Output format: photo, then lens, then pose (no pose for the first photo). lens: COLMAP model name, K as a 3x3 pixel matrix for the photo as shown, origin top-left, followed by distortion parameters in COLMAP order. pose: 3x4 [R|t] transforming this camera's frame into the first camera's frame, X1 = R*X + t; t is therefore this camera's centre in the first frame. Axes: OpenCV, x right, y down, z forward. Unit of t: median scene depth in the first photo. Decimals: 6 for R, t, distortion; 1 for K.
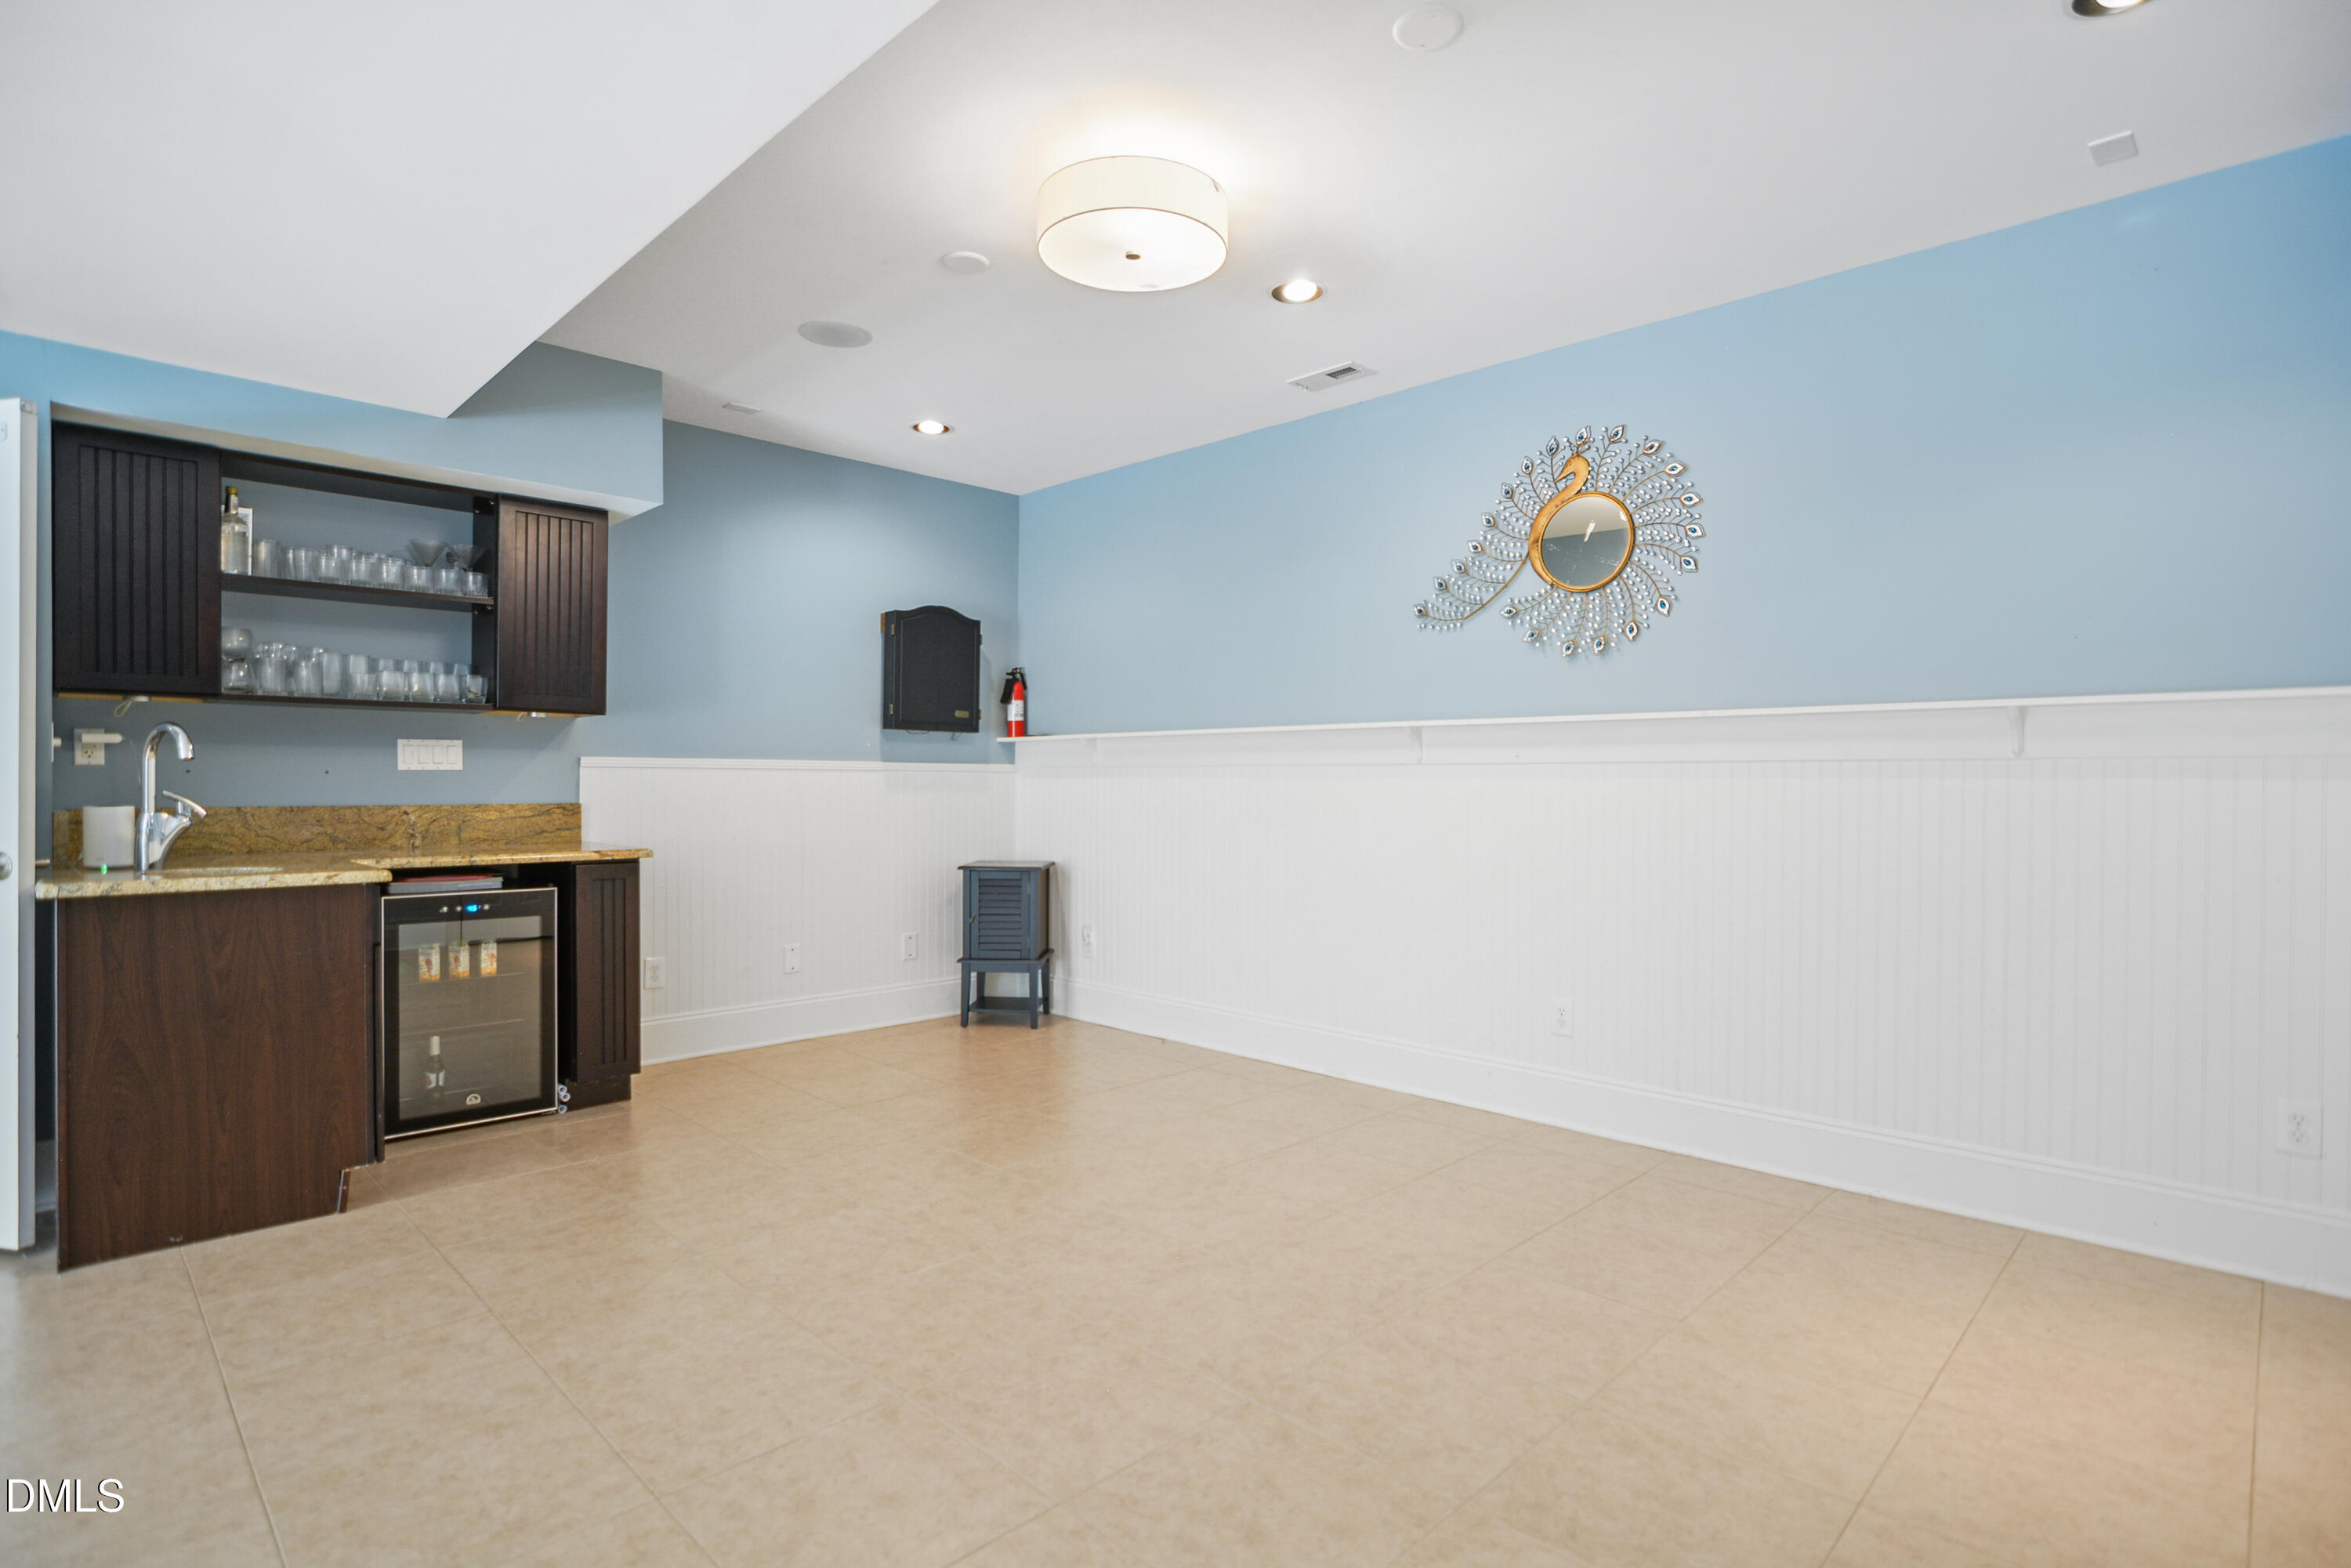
lens RADIAL K [[1168.6, 0, 1165.6], [0, 1168.6, 773.7], [0, 0, 1]] dist [-0.032548, 0.010139]
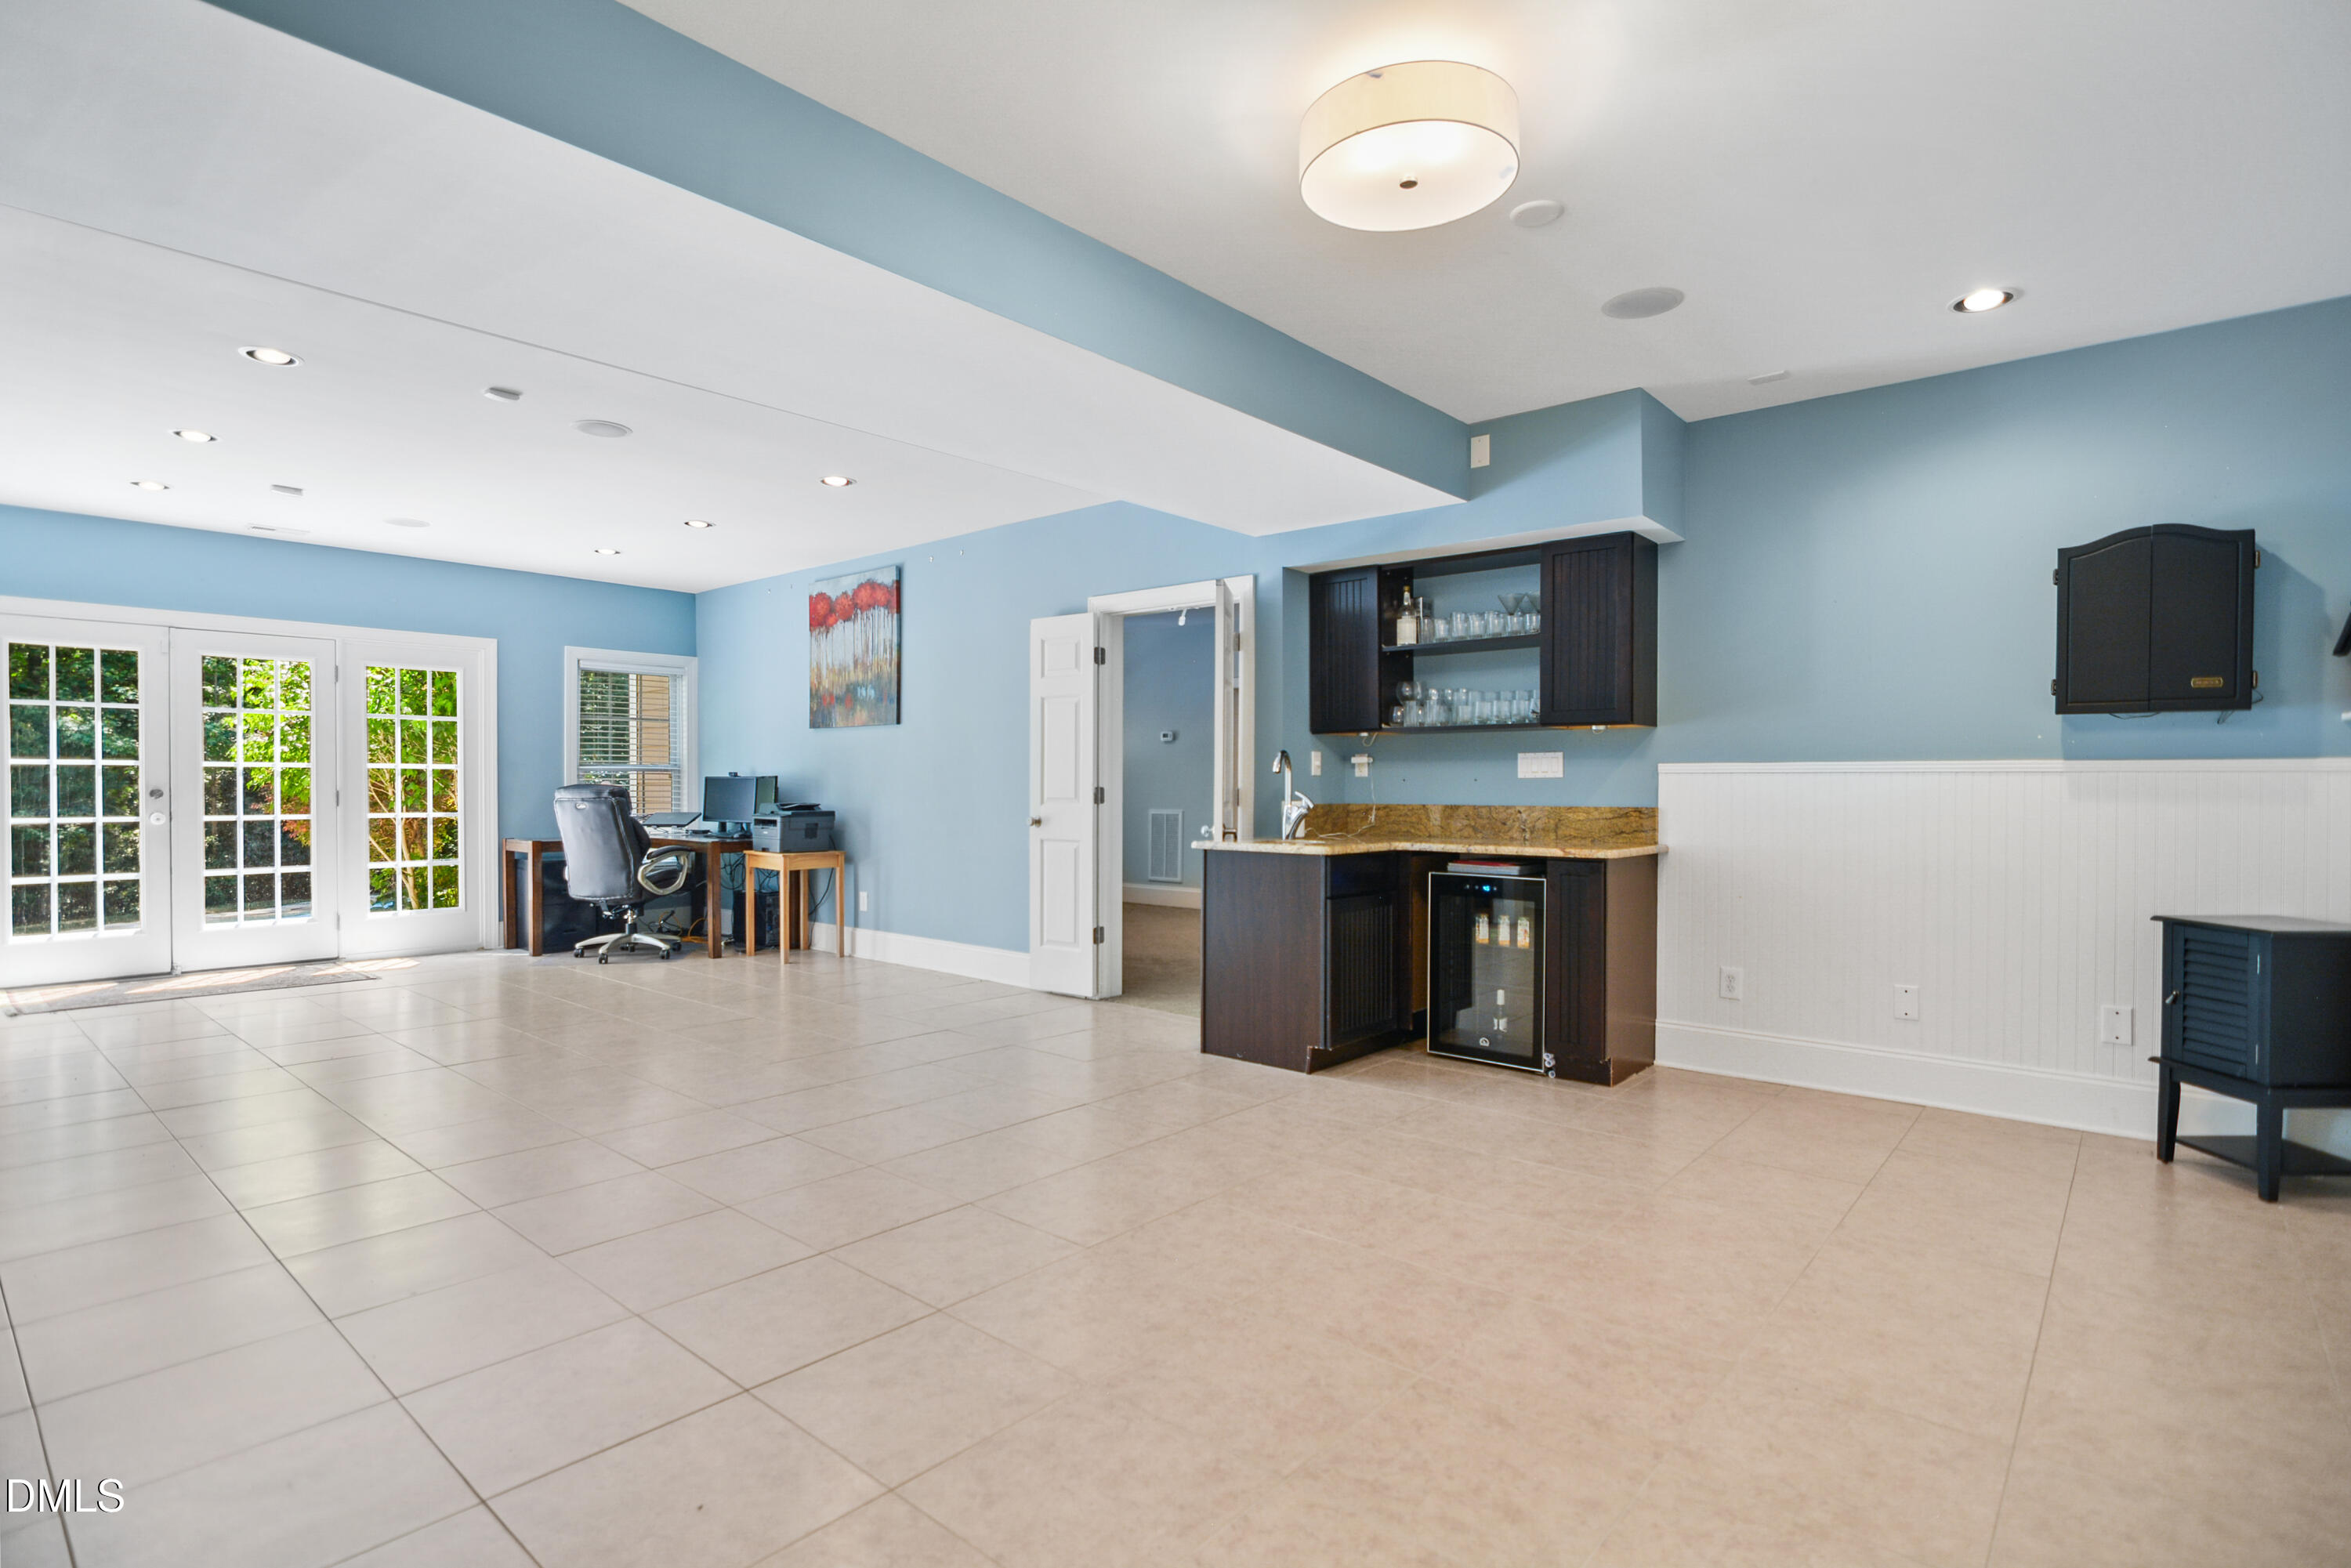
lens RADIAL K [[1168.6, 0, 1161.9], [0, 1168.6, 786.4], [0, 0, 1]] dist [-0.032548, 0.010139]
pose [[0.057695, -0.004926, -0.998322, 0.593254], [0.001063, 0.999988, -0.004873, 0.012119], [0.998334, -0.000780, 0.057700, 0.547955]]
